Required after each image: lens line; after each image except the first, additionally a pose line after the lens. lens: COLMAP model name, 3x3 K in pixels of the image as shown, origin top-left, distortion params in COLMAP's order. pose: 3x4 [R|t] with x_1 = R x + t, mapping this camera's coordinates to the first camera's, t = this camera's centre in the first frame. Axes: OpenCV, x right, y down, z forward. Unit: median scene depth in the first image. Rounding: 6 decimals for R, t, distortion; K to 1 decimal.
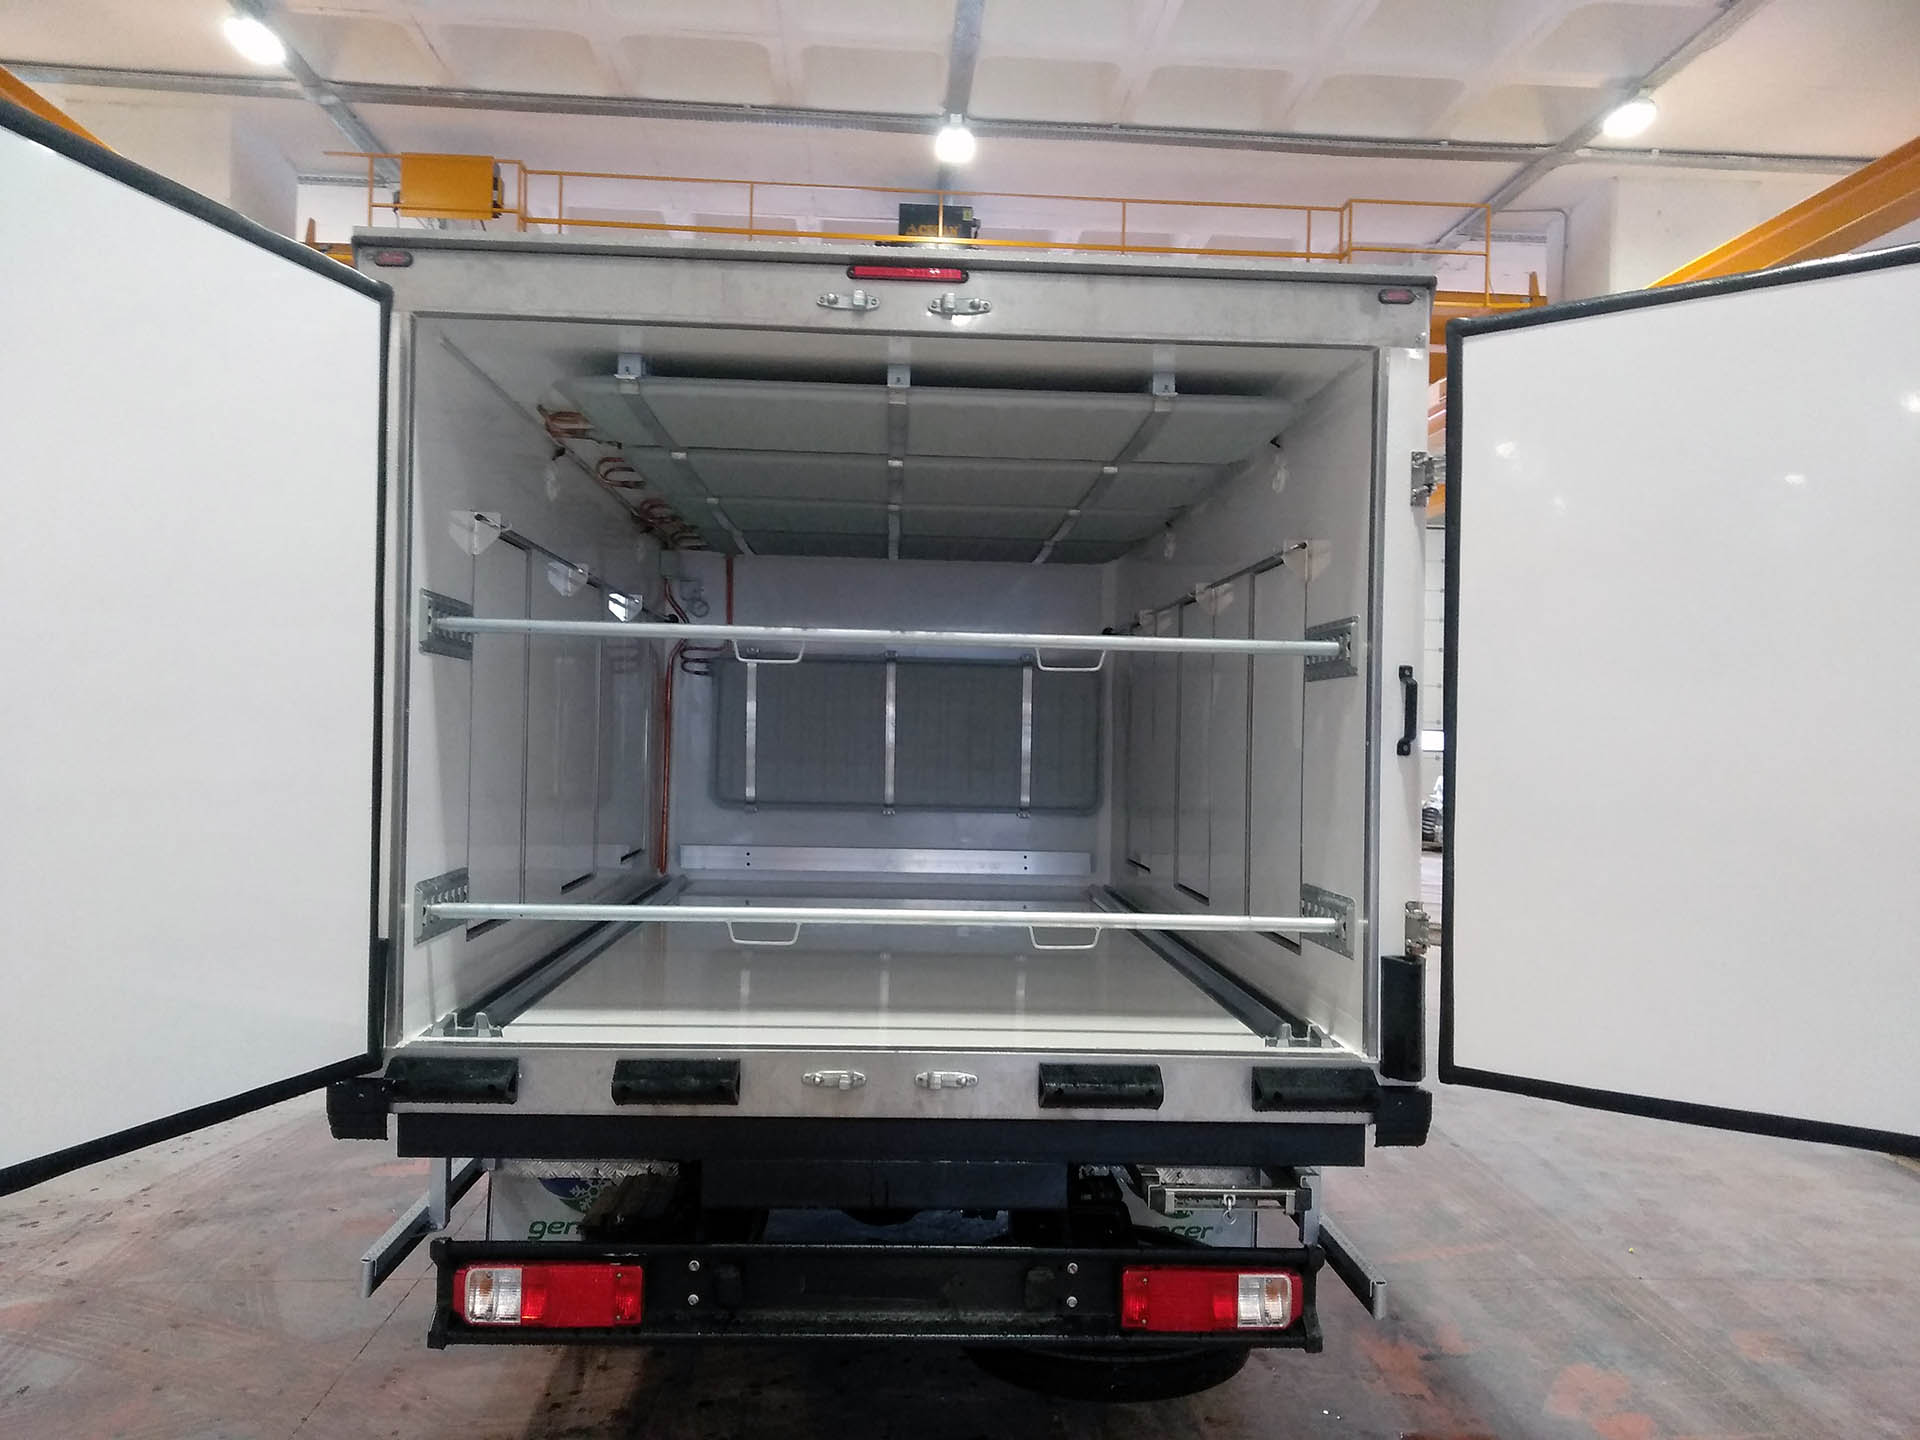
lens RADIAL K [[1447.4, 0, 953.6], [0, 1447.4, 731.3], [0, 0, 1]] dist [0.007505, 0.007660]
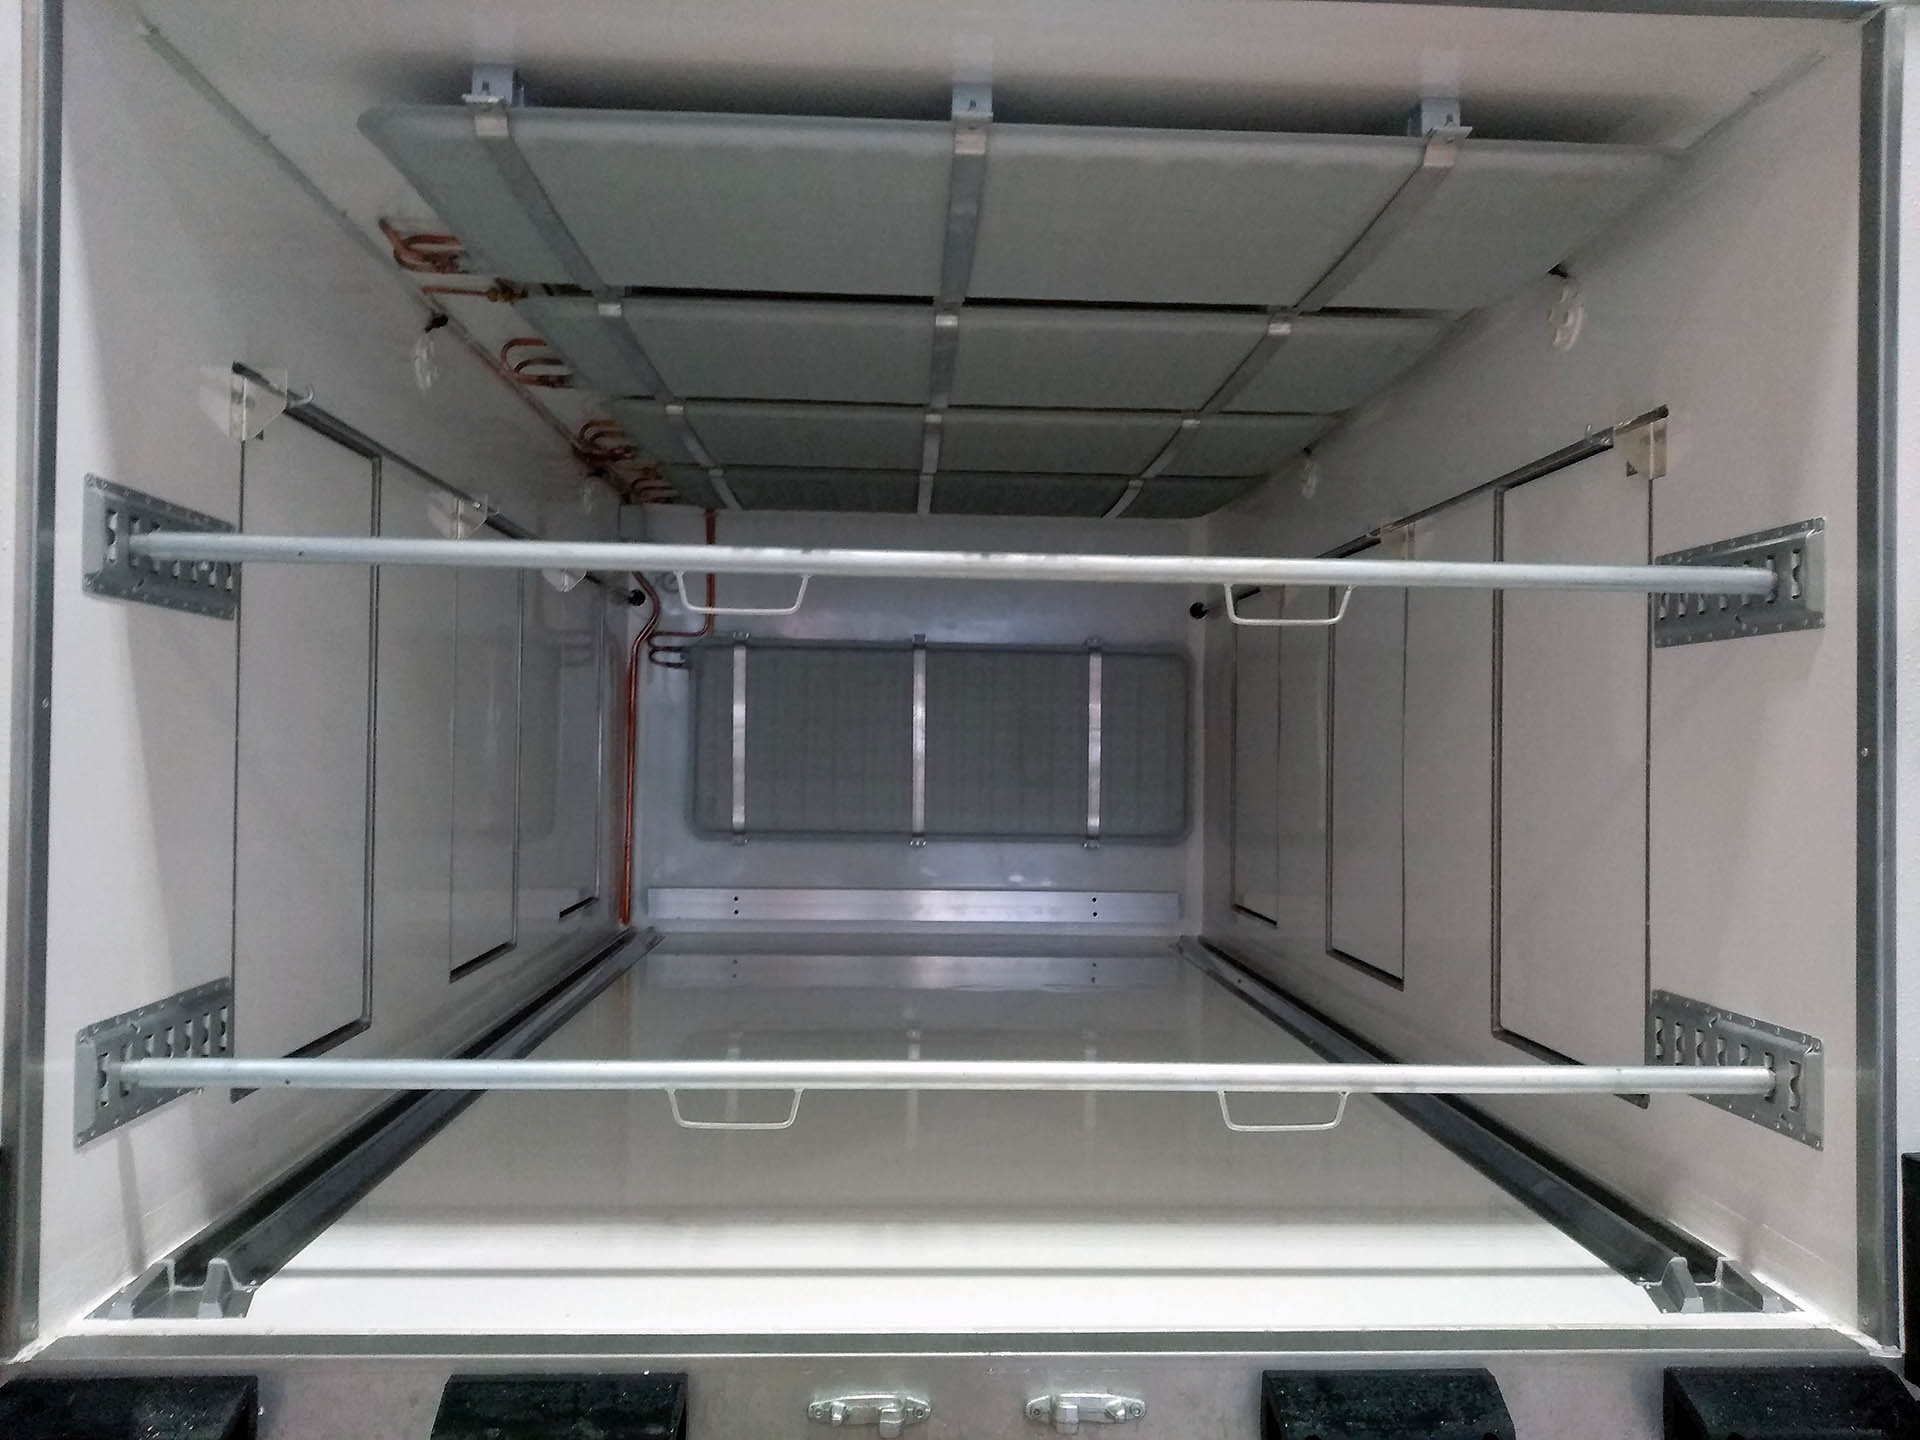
lens RADIAL K [[1441.7, 0, 949.3], [0, 1441.7, 716.4], [0, 0, 1]] dist [-0.026407, -0.007030]
pose [[0.999955, -0.007588, -0.005707, -0.037612], [0.007498, 0.999849, -0.015697, 0.000678], [0.005825, 0.015654, 0.999861, 0.371881]]
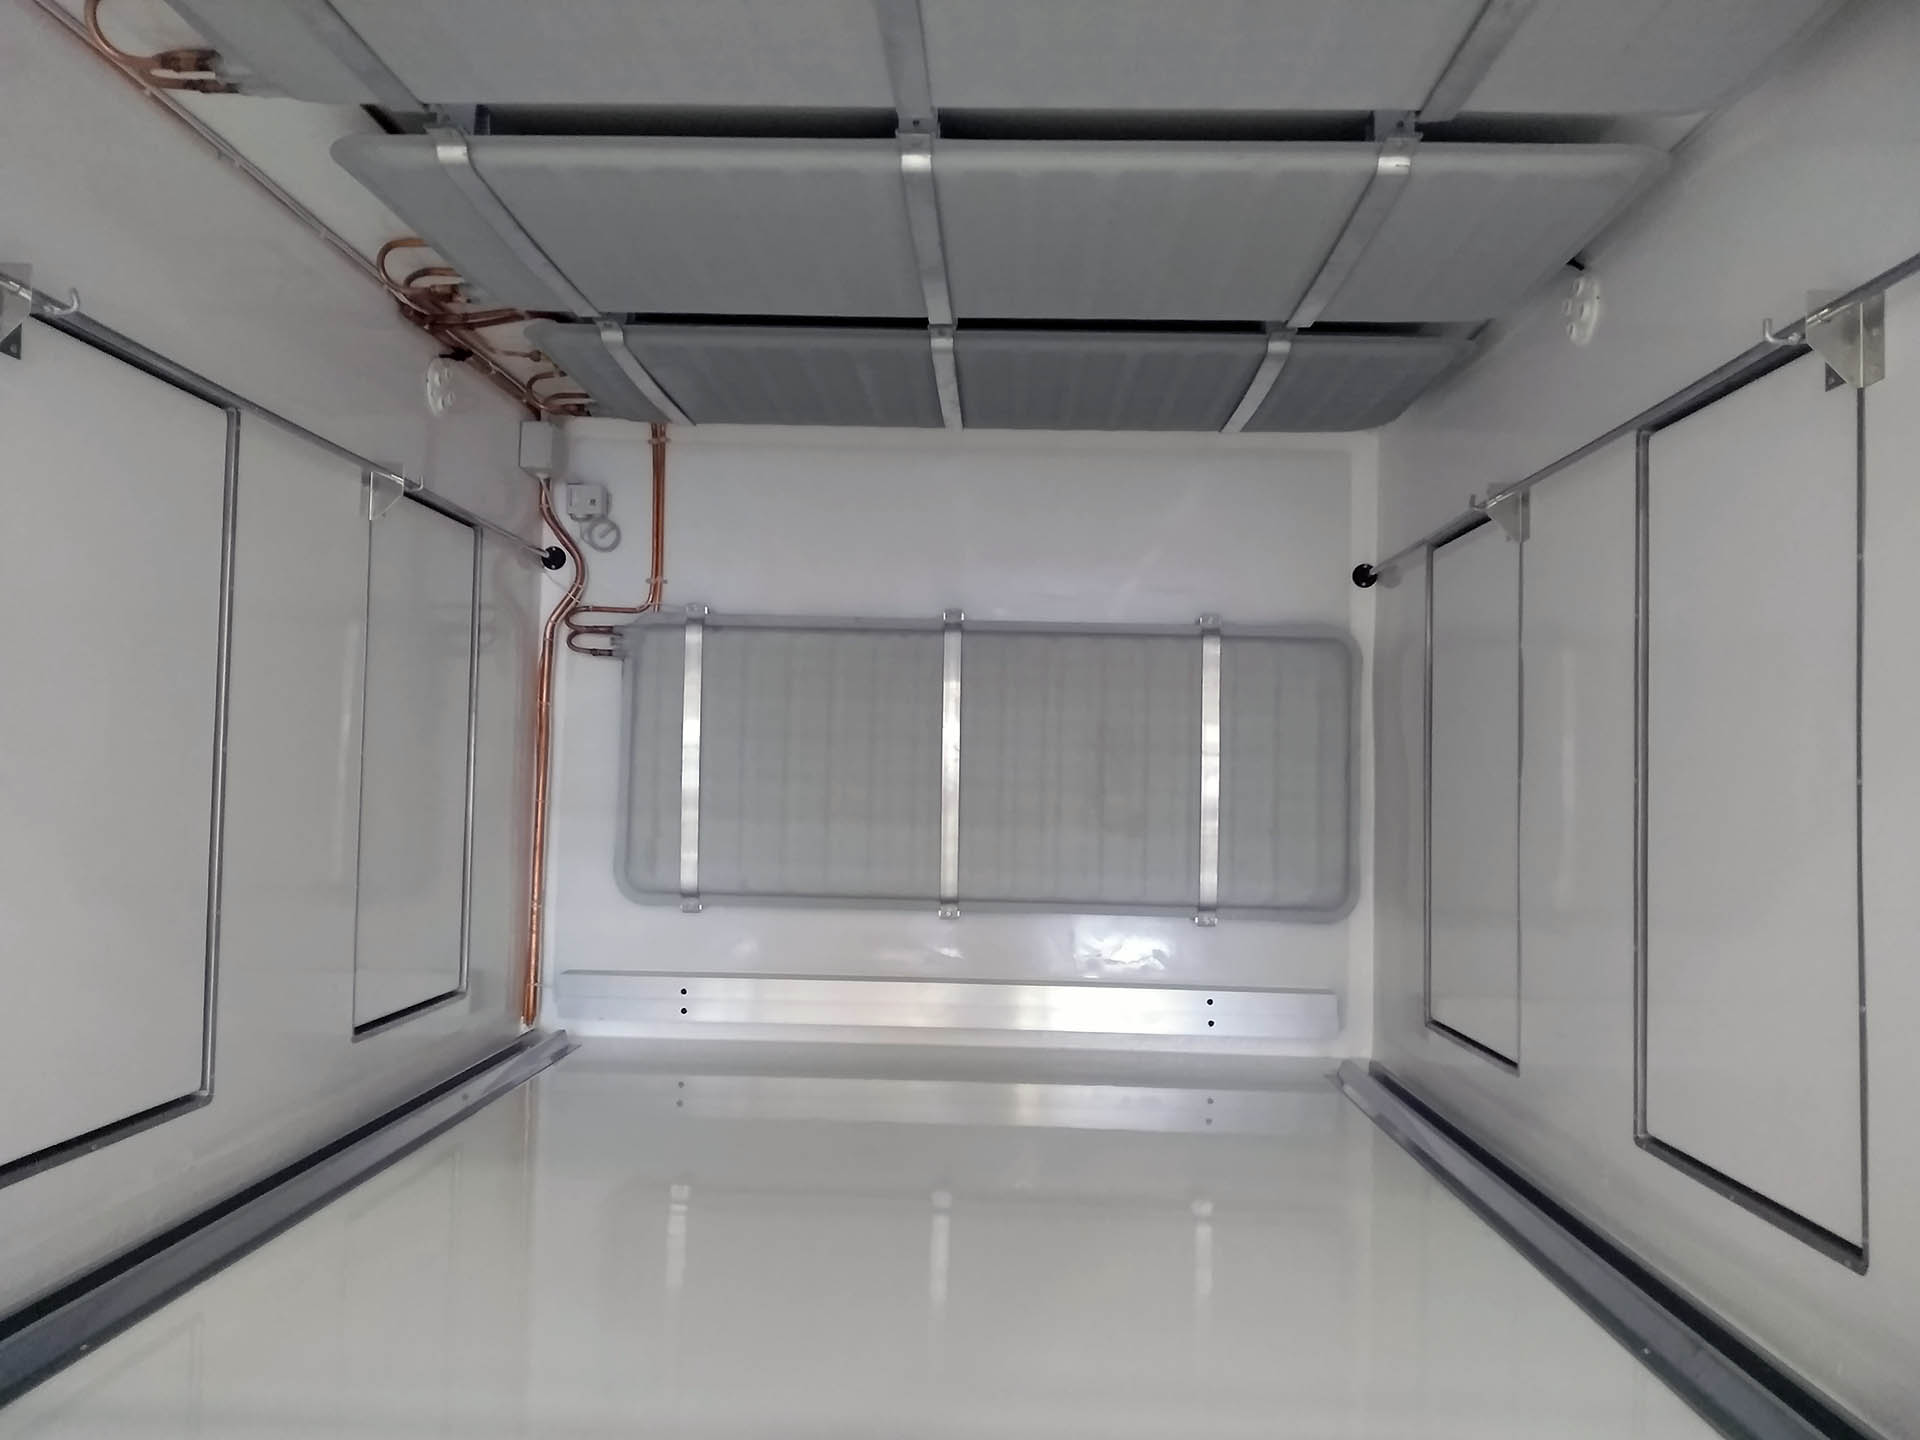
lens RADIAL K [[1447.4, 0, 943.6], [0, 1447.4, 706.5], [0, 0, 1]] dist [0.007505, 0.007660]
pose [[0.996138, -0.003820, -0.087715, -0.000337], [-0.000797, 0.998619, -0.052540, 0.012818], [0.087795, 0.052407, 0.994759, 0.756697]]
